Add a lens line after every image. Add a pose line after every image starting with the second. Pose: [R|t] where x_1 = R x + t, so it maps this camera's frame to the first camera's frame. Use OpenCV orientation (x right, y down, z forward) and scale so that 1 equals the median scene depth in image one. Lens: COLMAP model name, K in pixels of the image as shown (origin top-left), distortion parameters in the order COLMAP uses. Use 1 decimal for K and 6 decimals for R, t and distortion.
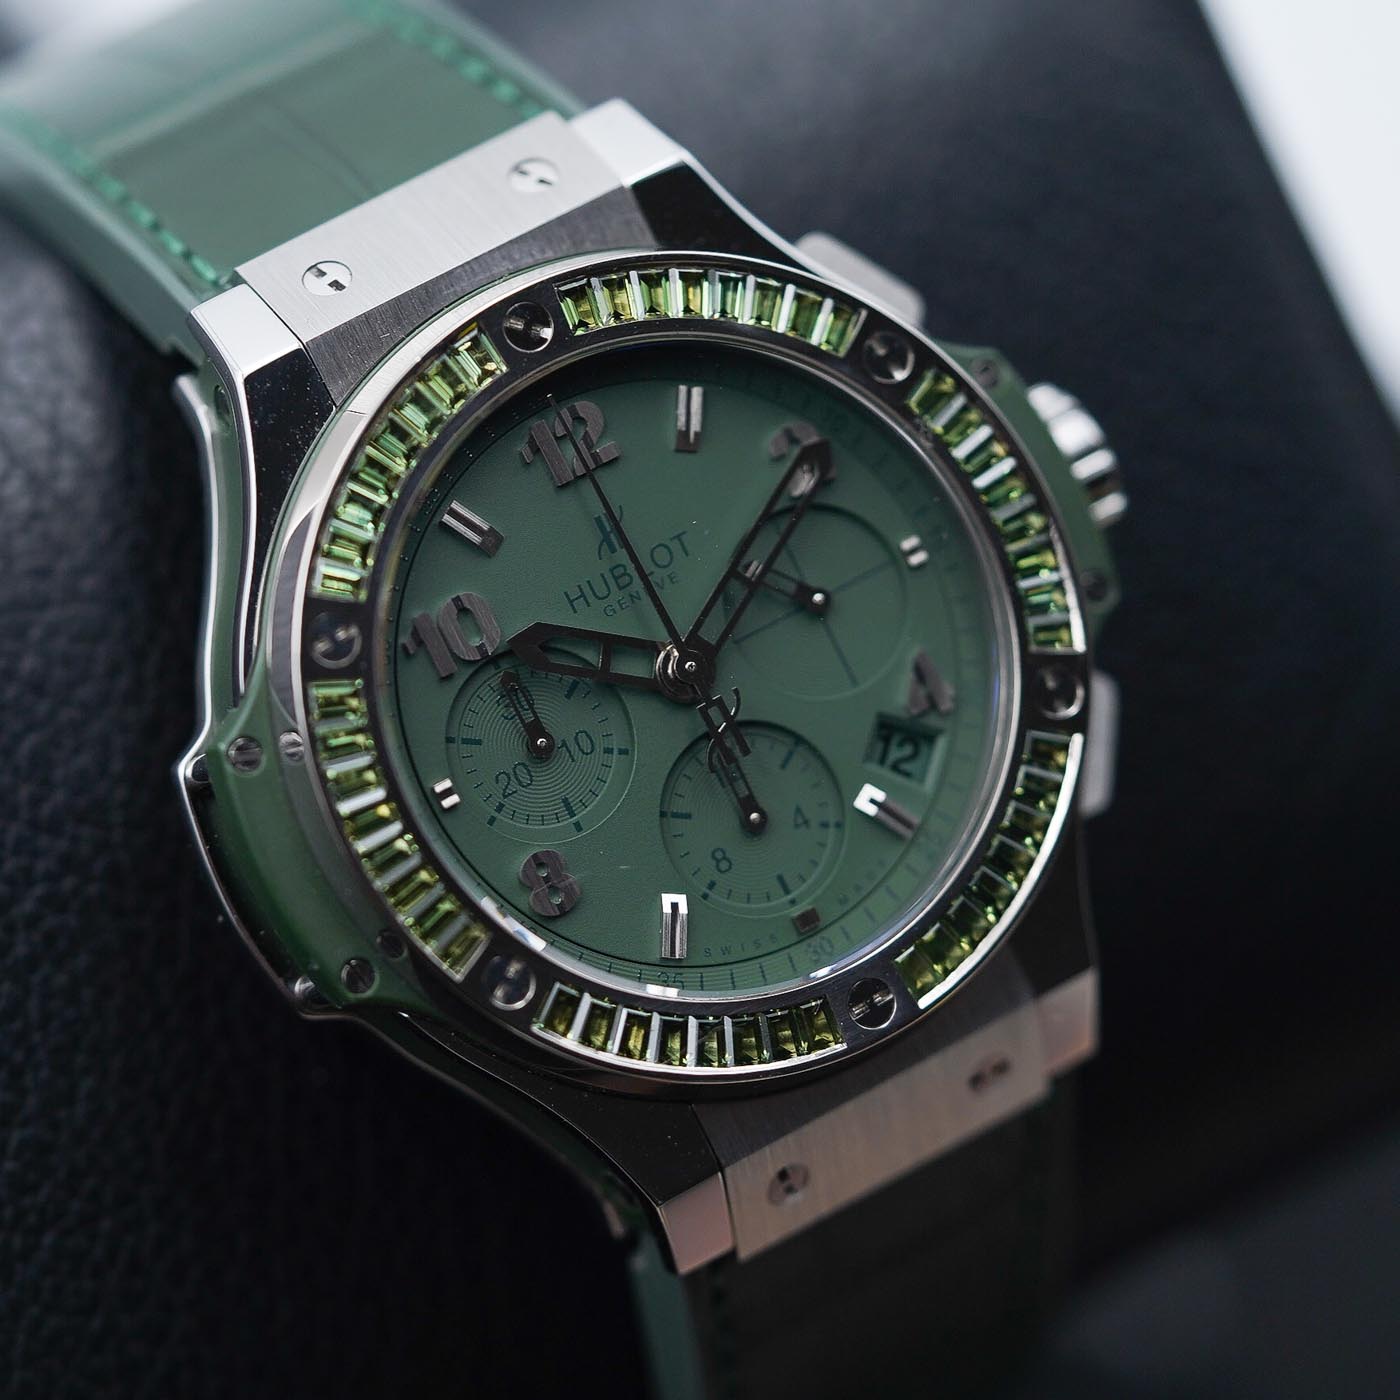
lens RADIAL K [[9370.3, 0, 700.0], [0, 9370.3, 700.0], [0, 0, 1]] dist [0.250470, 9.763397]
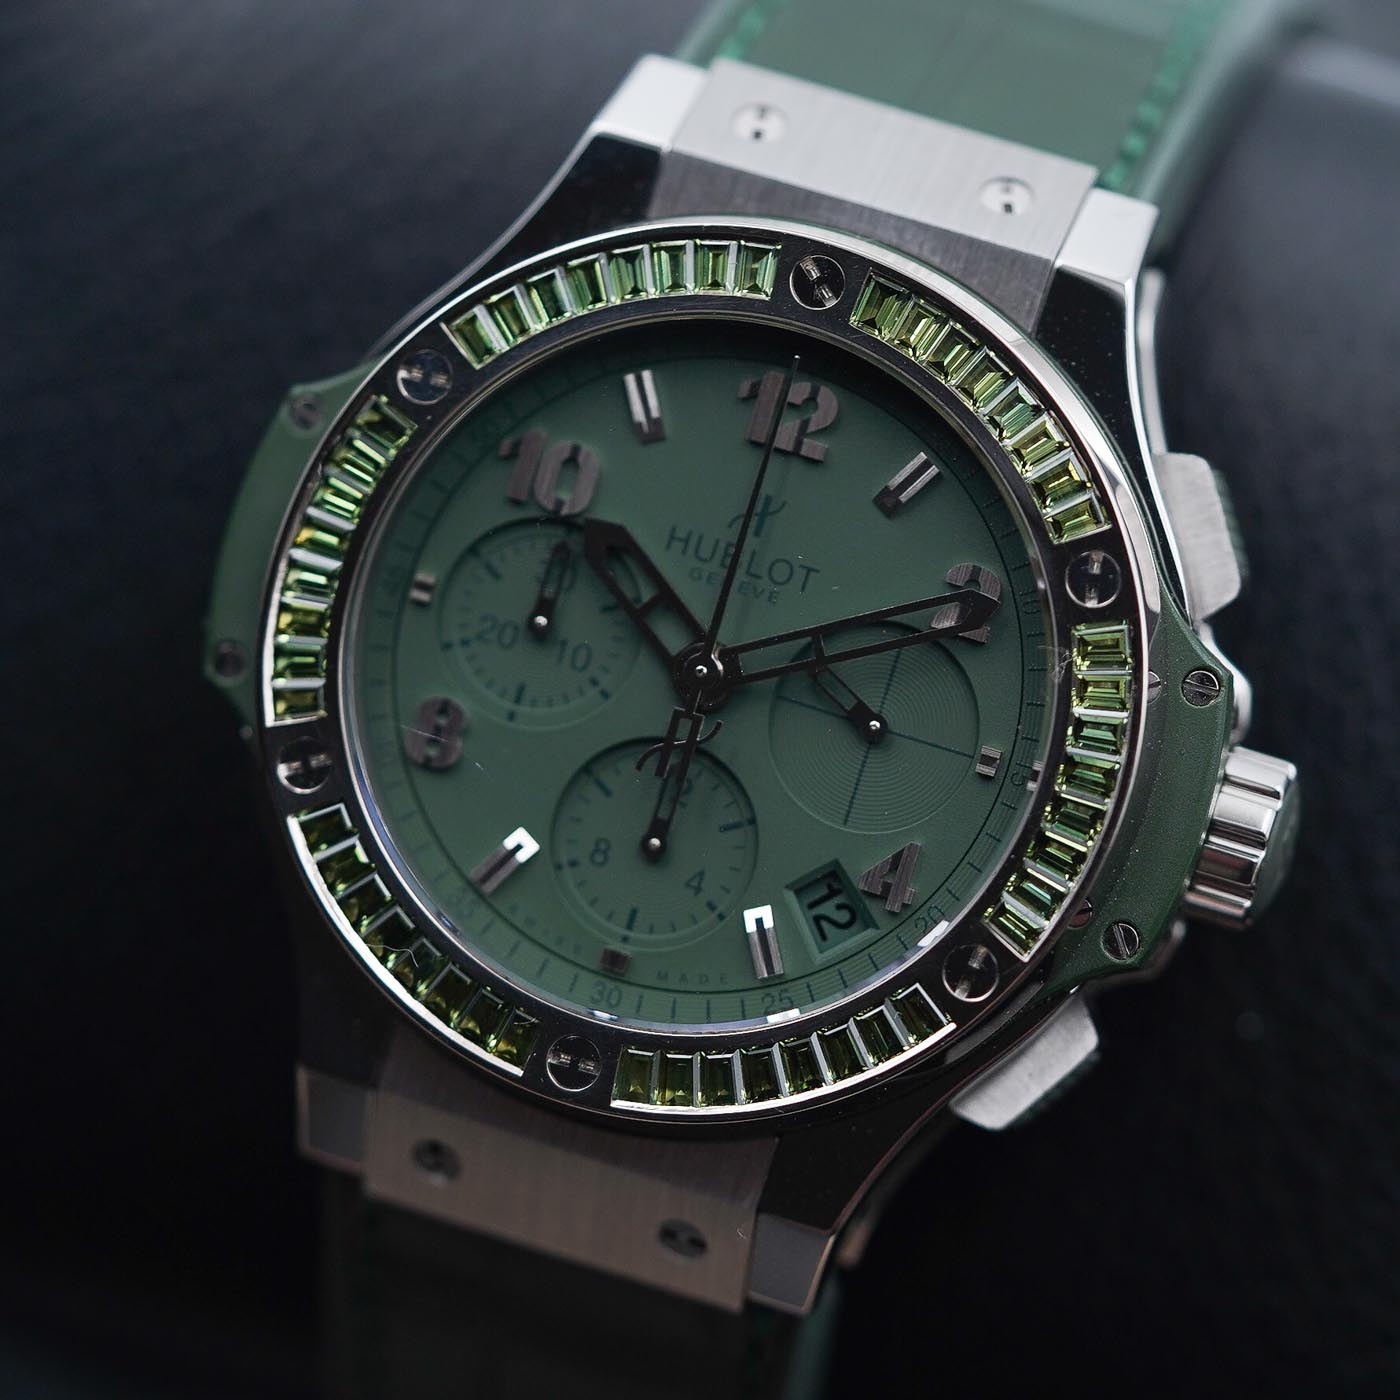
lens RADIAL K [[9370.3, 0, 700.0], [0, 9370.3, 700.0], [0, 0, 1]] dist [0.250470, 9.763397]
pose [[0.597001, 0.651846, -0.467639, 0.433022], [-0.653261, 0.733355, 0.188259, -0.175402], [0.465661, 0.193099, 0.863639, 0.198377]]
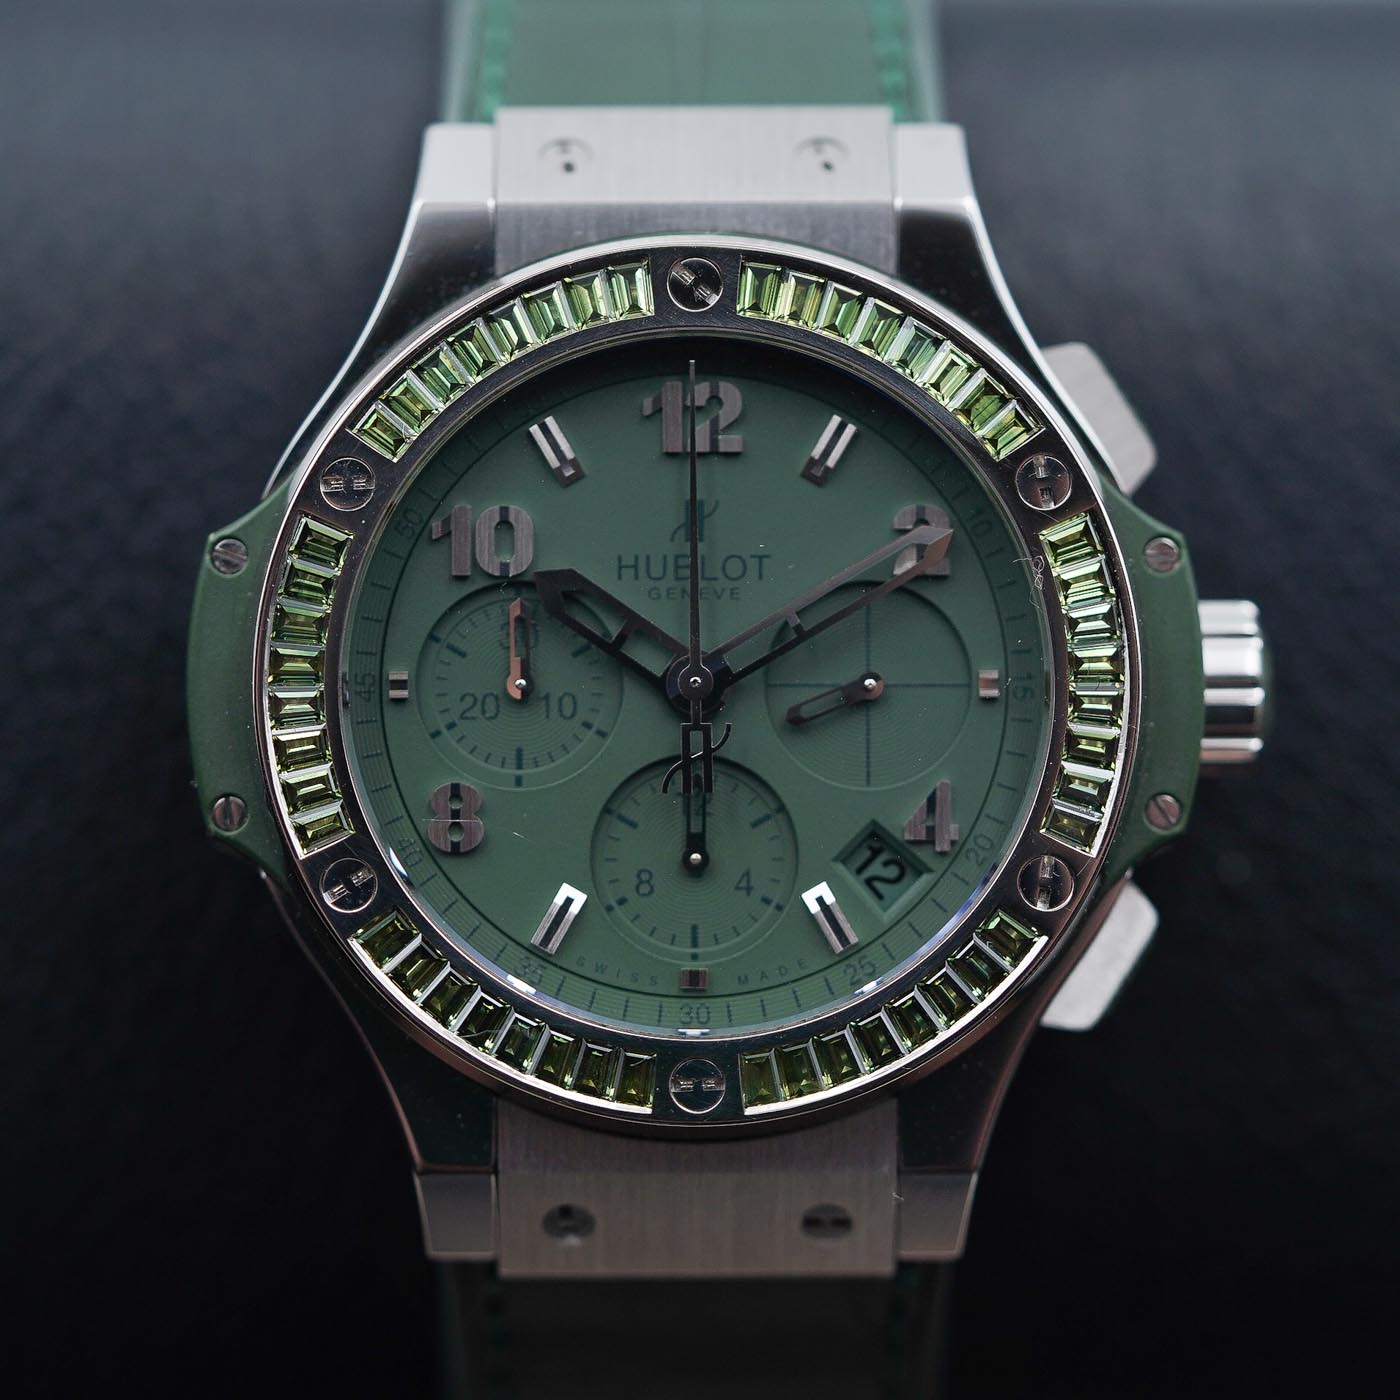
lens RADIAL K [[9370.3, 0, 700.0], [0, 9370.3, 700.0], [0, 0, 1]] dist [0.250470, 9.763397]
pose [[0.842510, 0.431561, -0.322384, 0.303909], [-0.434974, 0.898062, 0.065443, -0.063785], [0.317763, 0.085093, 0.944344, 0.106637]]
